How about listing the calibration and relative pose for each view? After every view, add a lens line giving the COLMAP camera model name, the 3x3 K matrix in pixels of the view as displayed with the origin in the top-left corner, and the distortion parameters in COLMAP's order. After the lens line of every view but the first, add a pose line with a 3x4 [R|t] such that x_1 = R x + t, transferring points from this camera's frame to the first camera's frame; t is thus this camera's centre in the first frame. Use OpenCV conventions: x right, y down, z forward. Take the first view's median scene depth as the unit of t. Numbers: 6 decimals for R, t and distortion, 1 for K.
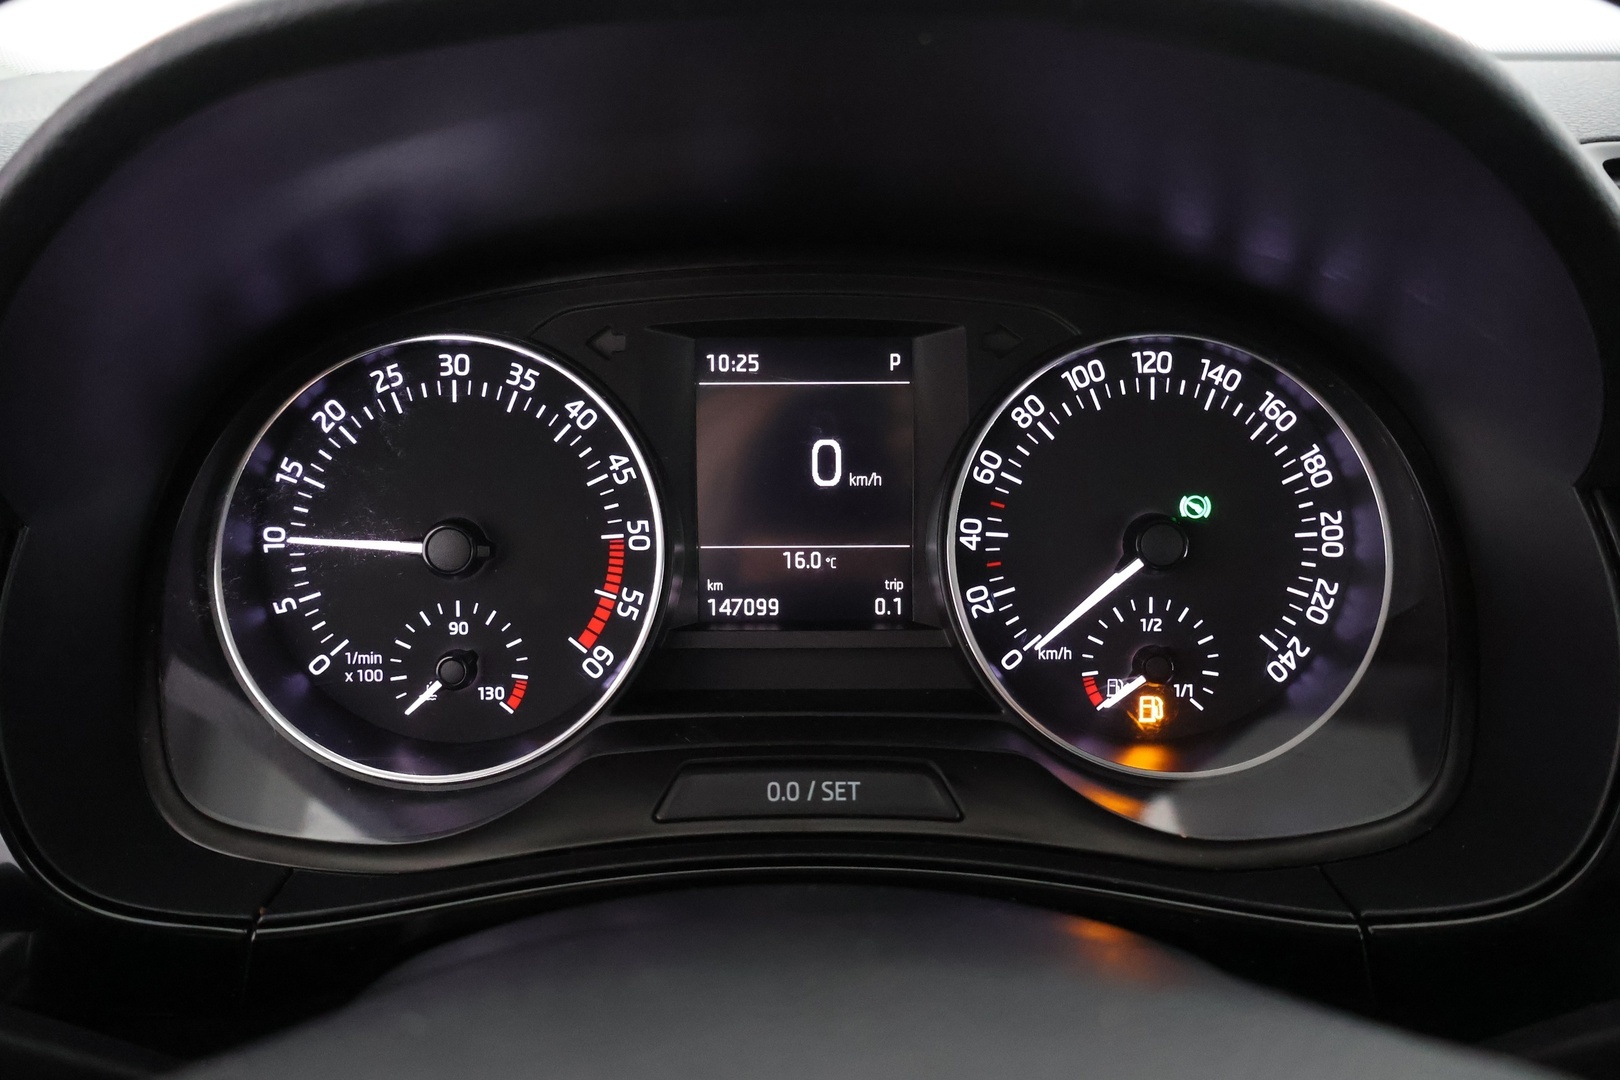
lens RADIAL K [[1341.0, 0, 825.4], [0, 1341.0, 579.5], [0, 0, 1]] dist [-0.009489, -0.000533]
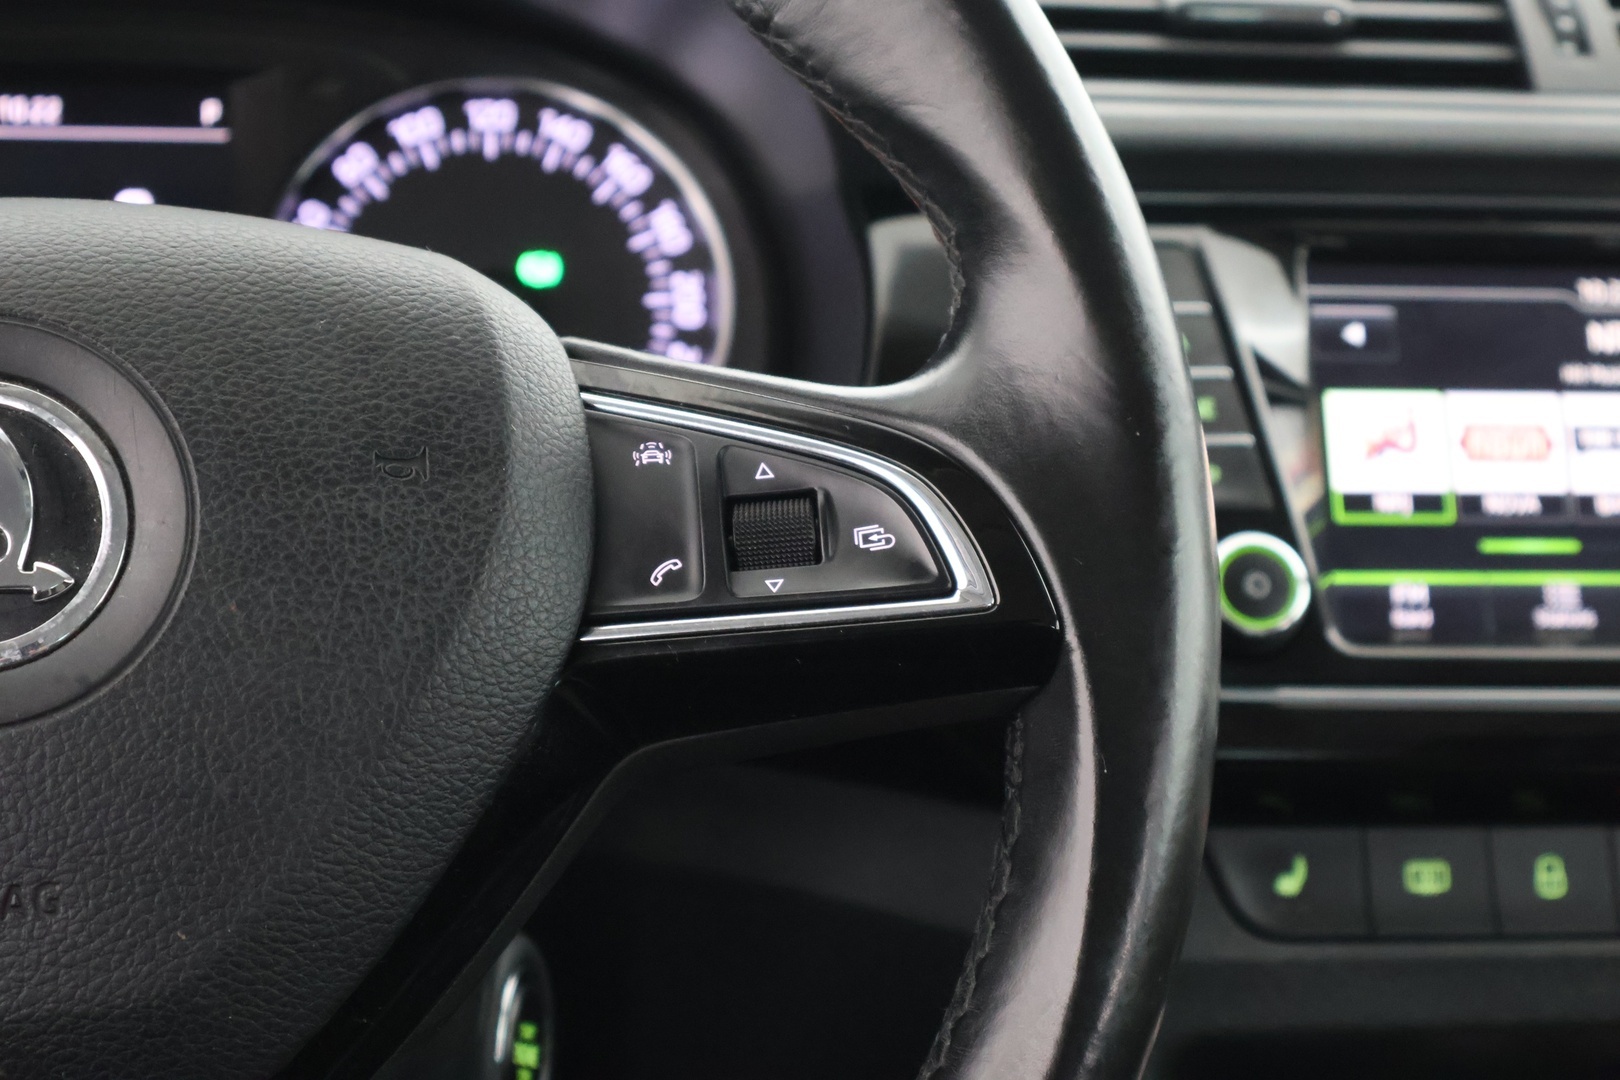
lens RADIAL K [[3424.6, 0, 805.5], [0, 3424.6, 539.5], [0, 0, 1]] dist [0.065067, 0.000000]
pose [[0.991059, 0.003241, 0.133382, 0.144188], [0.017831, 0.987519, -0.156486, 0.504777], [-0.132225, 0.157465, 0.978632, -1.313282]]
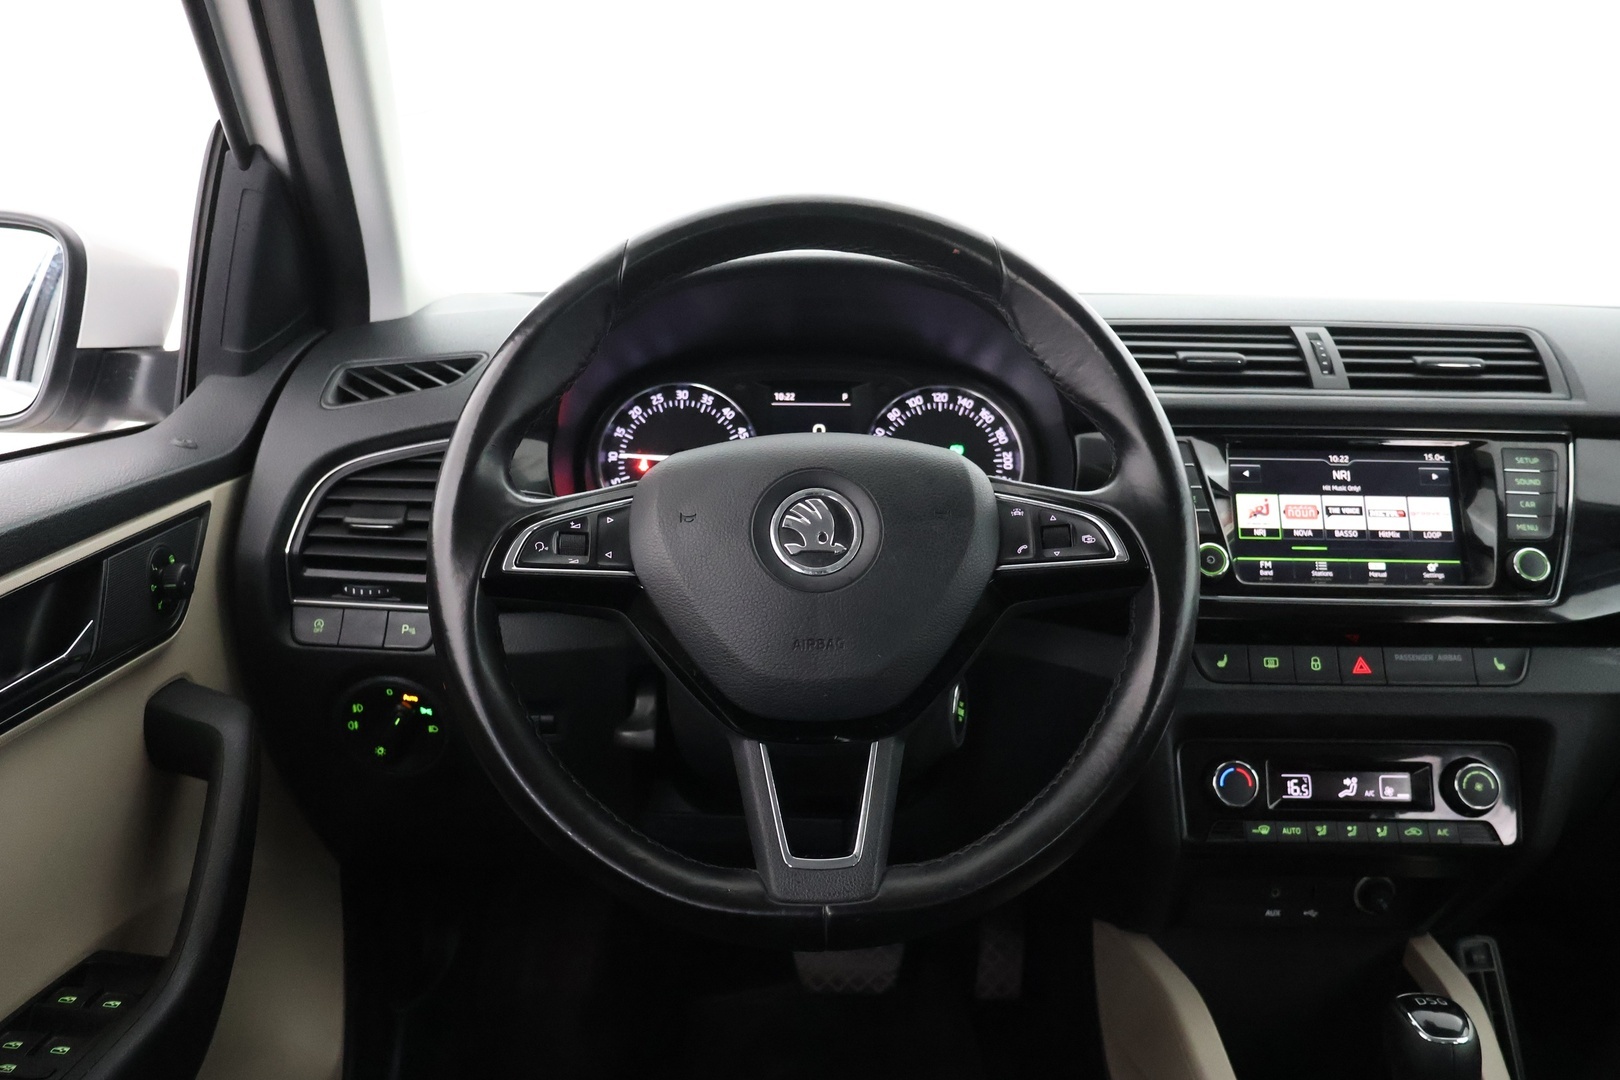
lens RADIAL K [[1447.0, 0, 805.6], [0, 1447.0, 538.9], [0, 0, 1]] dist [0.001992, 0.021773]
pose [[0.999904, 0.013426, -0.003470, -0.013311], [-0.013818, 0.985708, -0.167893, 0.612831], [0.001166, 0.167924, 0.985799, -1.829184]]
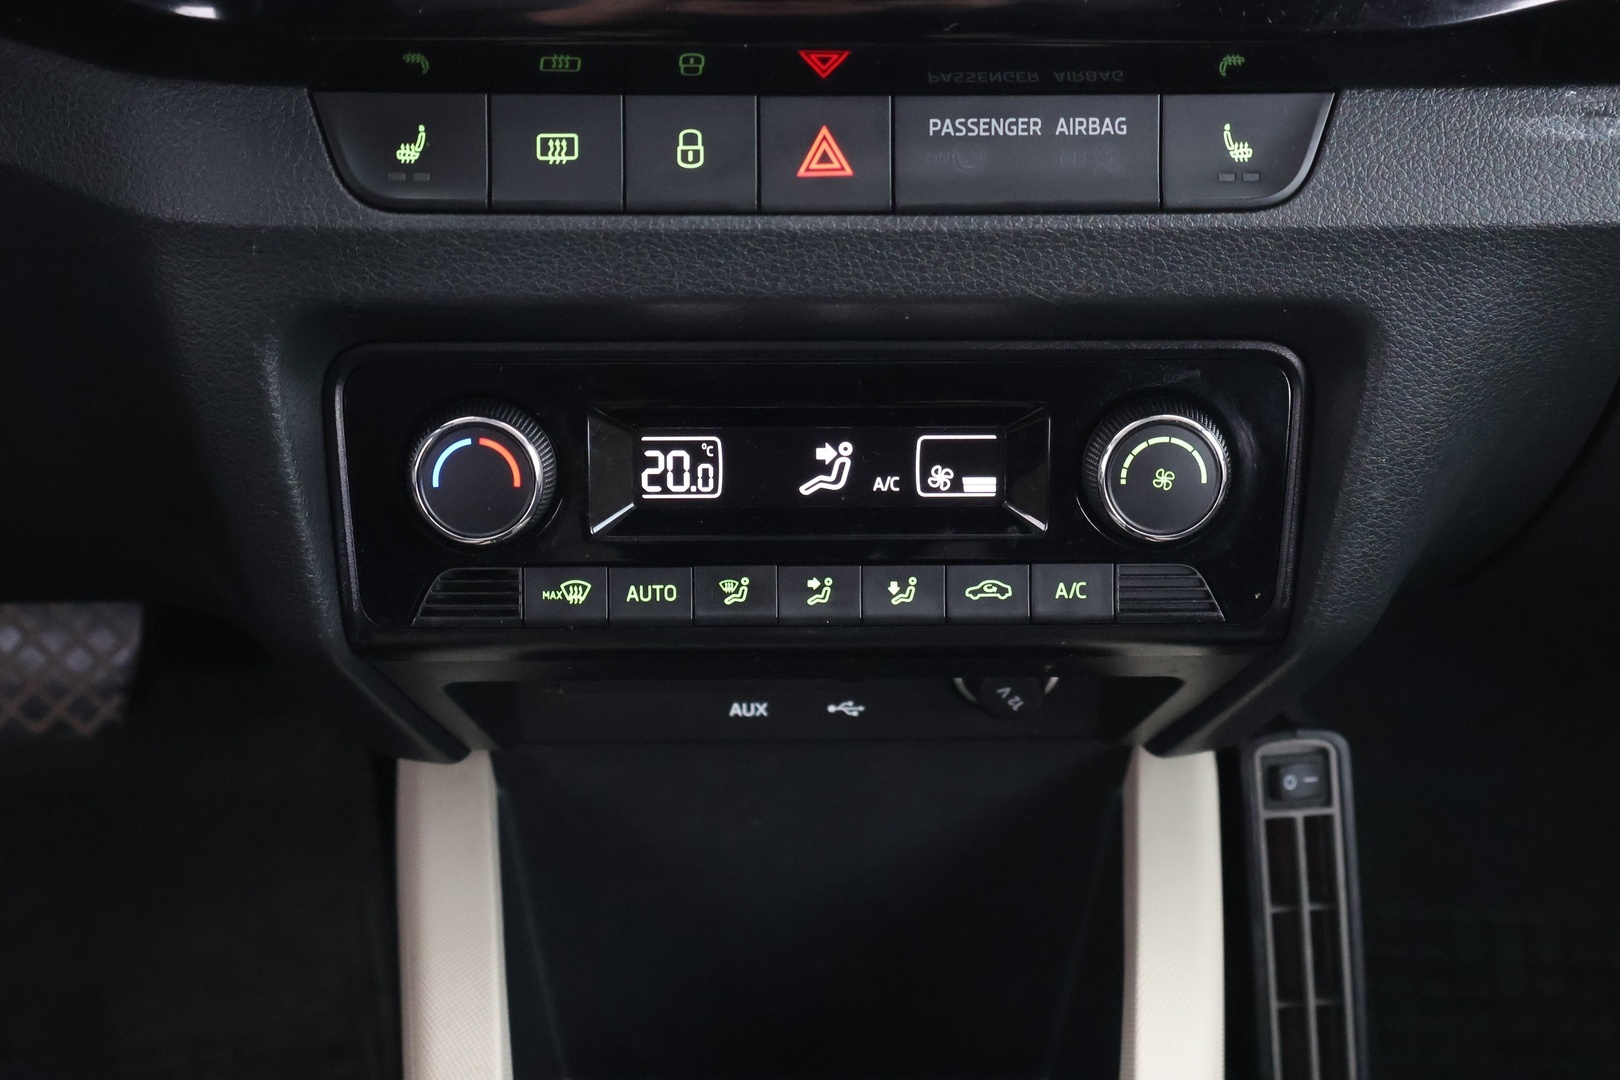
lens RADIAL K [[2748.1, 0, 814.2], [0, 2748.1, 542.4], [0, 0, 1]] dist [0.031171, 0.000000]
pose [[0.999977, 0.005293, 0.004161, 0.966004], [-0.006086, 0.974947, 0.222355, 0.246197], [-0.002880, -0.222375, 0.974957, -0.904000]]
